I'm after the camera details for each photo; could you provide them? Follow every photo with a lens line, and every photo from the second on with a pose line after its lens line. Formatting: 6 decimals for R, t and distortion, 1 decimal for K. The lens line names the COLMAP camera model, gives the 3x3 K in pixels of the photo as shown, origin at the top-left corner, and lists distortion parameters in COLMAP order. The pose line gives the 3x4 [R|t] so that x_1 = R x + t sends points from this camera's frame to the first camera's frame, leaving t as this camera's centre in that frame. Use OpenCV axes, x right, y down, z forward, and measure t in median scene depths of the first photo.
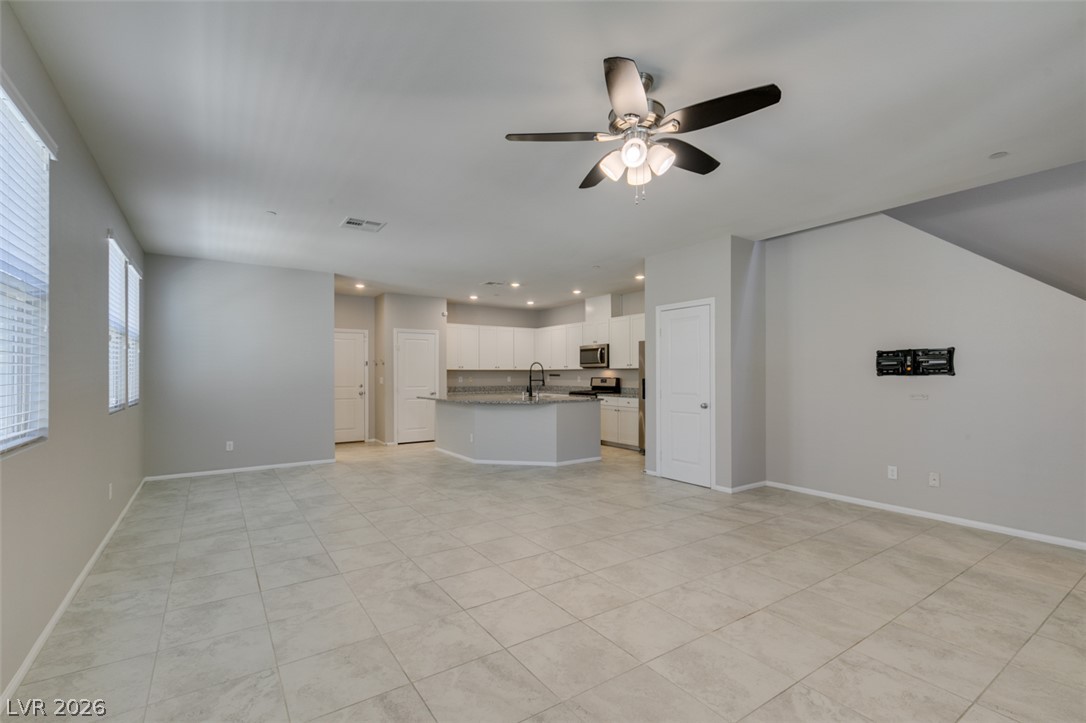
lens RADIAL K [[487.4, 0, 540.2], [0, 487.4, 369.6], [0, 0, 1]] dist [0.002516, -0.000969]
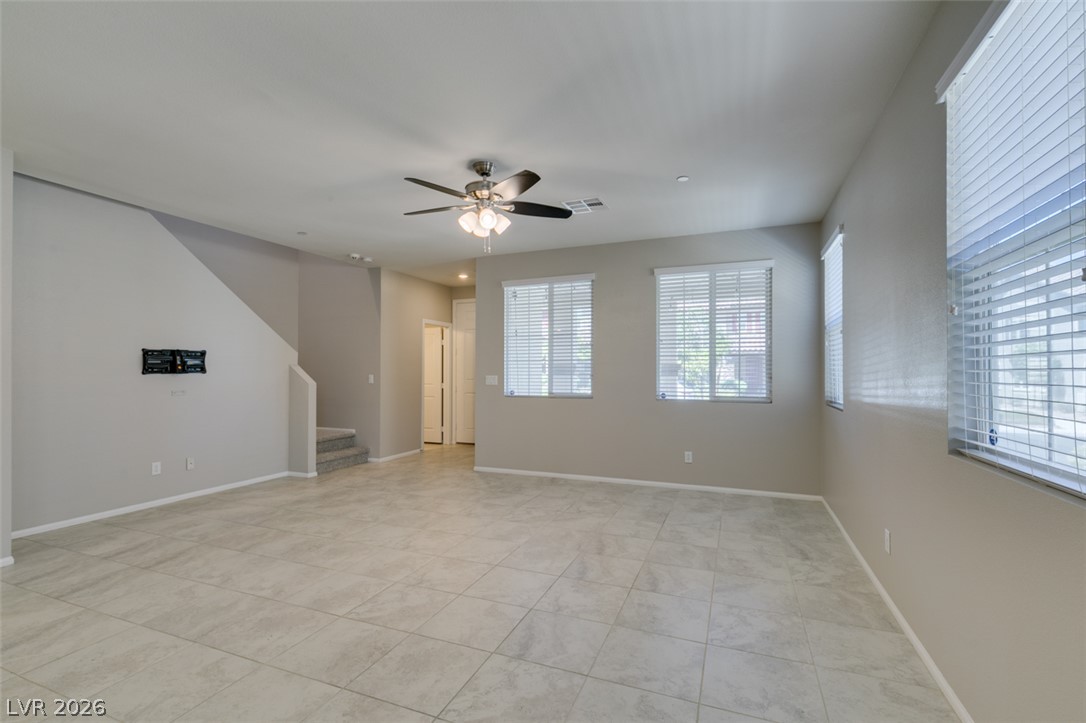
lens RADIAL K [[487.4, 0, 542.7], [0, 487.4, 367.5], [0, 0, 1]] dist [0.002516, -0.000969]
pose [[-0.559863, 0.007894, 0.828548, -0.556616], [-0.004544, 0.999910, -0.012596, 0.007562], [-0.828573, -0.010817, -0.559777, 0.861733]]
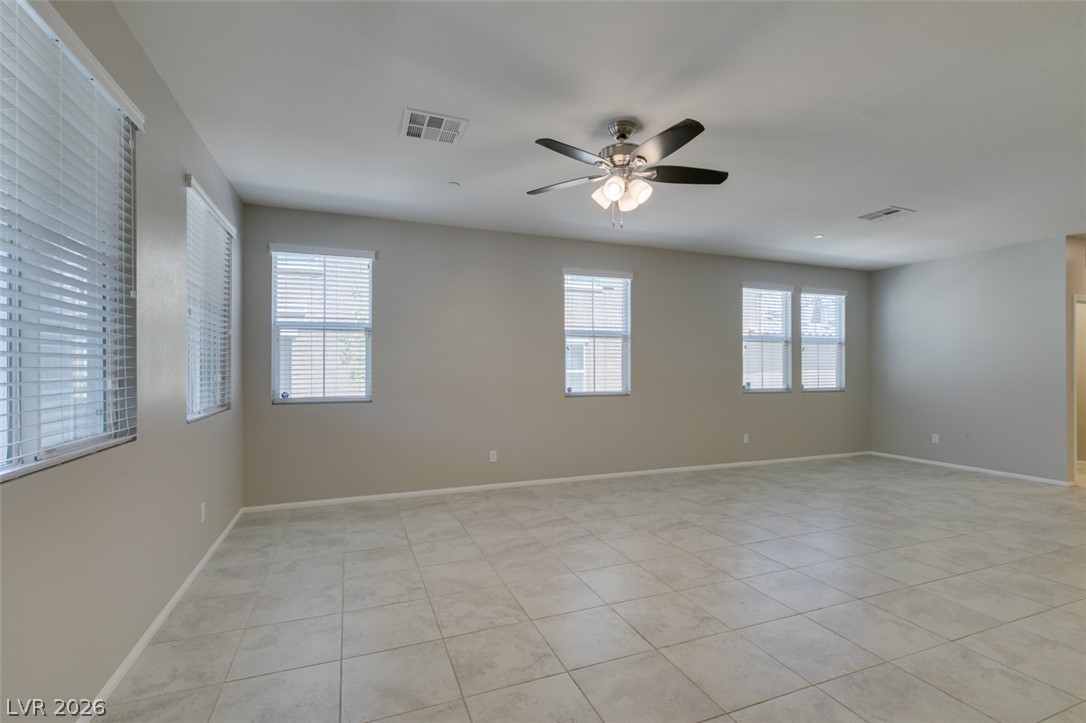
lens RADIAL K [[487.4, 0, 538.2], [0, 487.4, 365.6], [0, 0, 1]] dist [0.002516, -0.000969]
pose [[-0.221299, -0.004771, -0.975194, 0.739159], [0.007207, 0.999953, -0.006528, 0.003525], [0.975179, -0.008473, -0.221254, 0.555461]]
